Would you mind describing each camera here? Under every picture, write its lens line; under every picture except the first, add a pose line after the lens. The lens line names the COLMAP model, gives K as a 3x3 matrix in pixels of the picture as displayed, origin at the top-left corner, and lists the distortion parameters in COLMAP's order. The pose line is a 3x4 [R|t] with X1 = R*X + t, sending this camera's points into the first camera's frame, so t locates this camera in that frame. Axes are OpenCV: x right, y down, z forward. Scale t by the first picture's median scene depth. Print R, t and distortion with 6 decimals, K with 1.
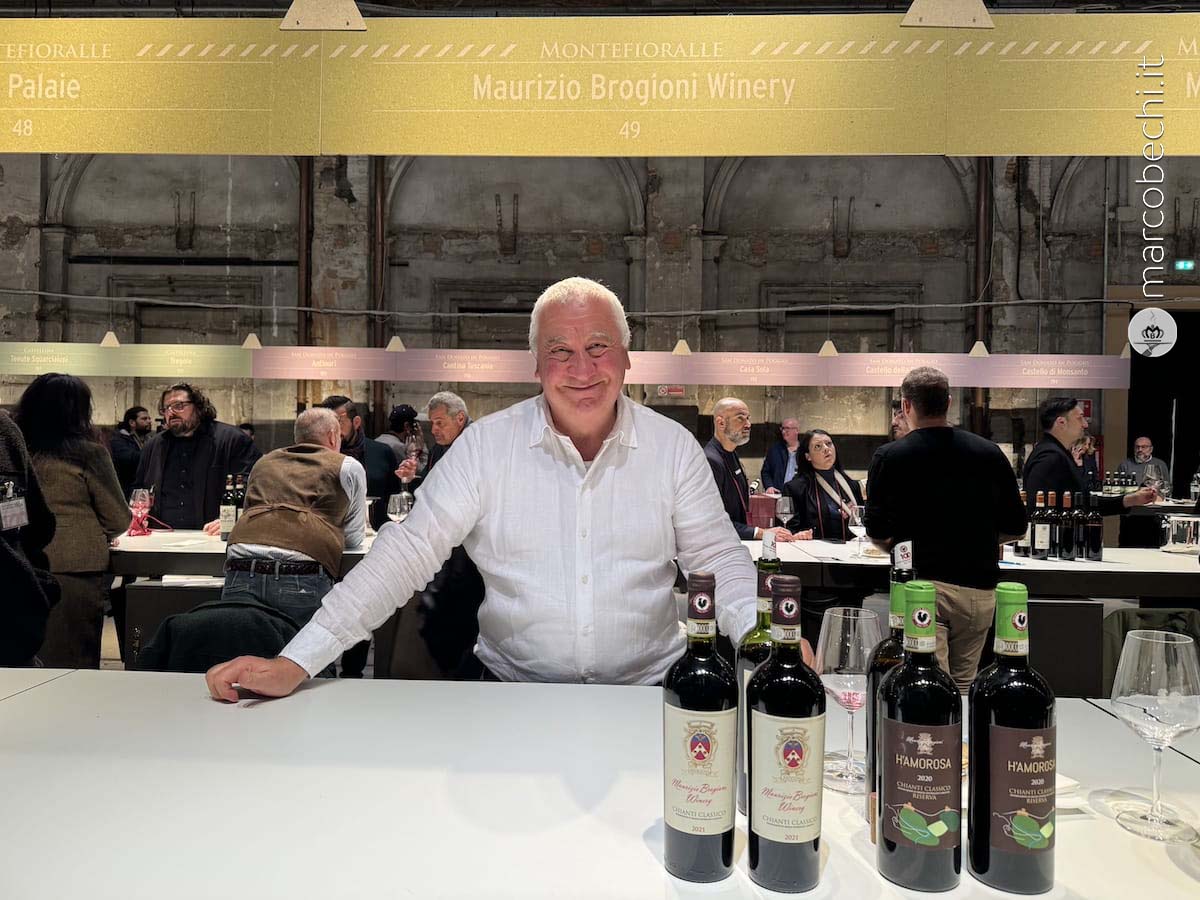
lens RADIAL K [[900.2, 0, 604.6], [0, 900.2, 463.0], [0, 0, 1]] dist [0.059058, -0.087317]
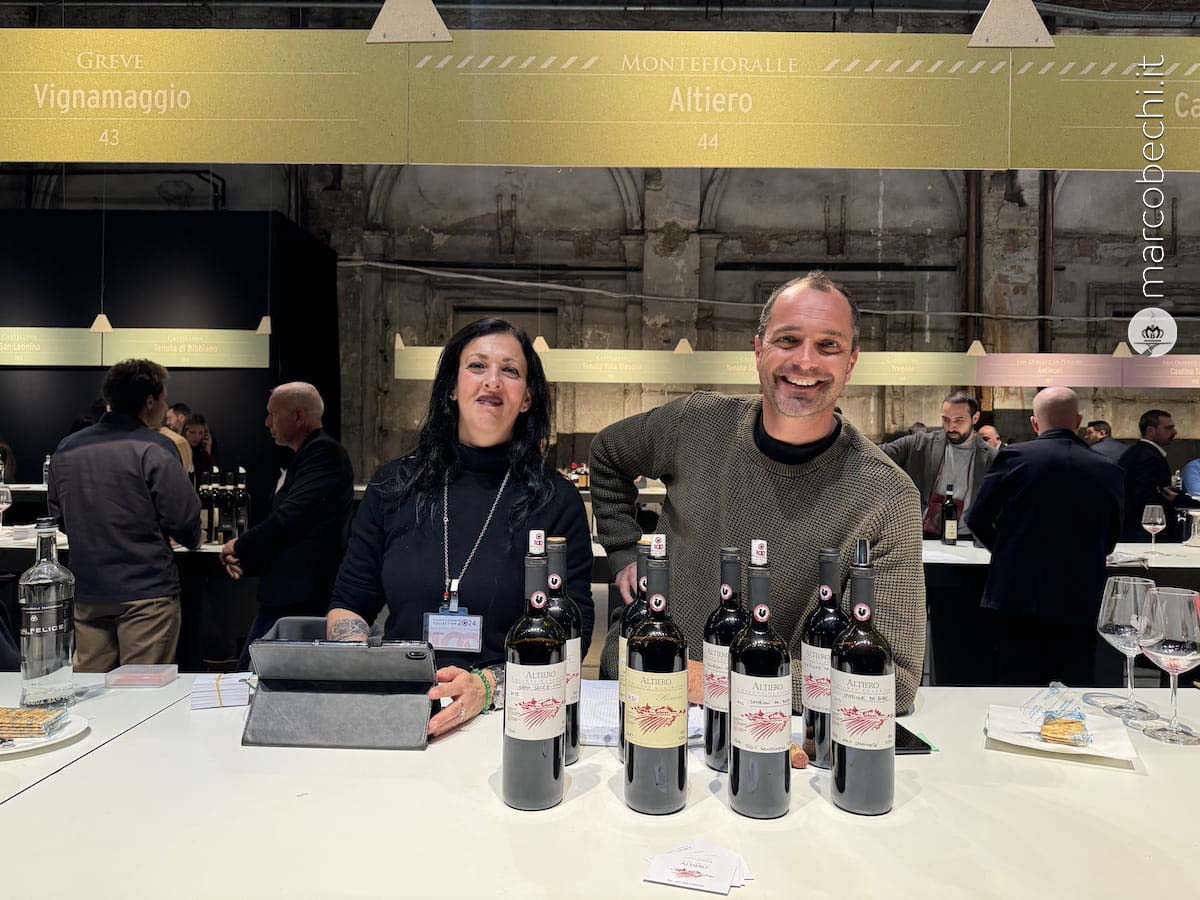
lens RADIAL K [[980.3, 0, 592.7], [0, 980.3, 468.2], [0, 0, 1]] dist [0.090290, -0.128855]
pose [[0.999698, -0.004848, 0.024091, -0.754538], [0.004858, 0.999988, -0.000388, -0.004668], [-0.024088, 0.000505, 0.999710, -0.066822]]
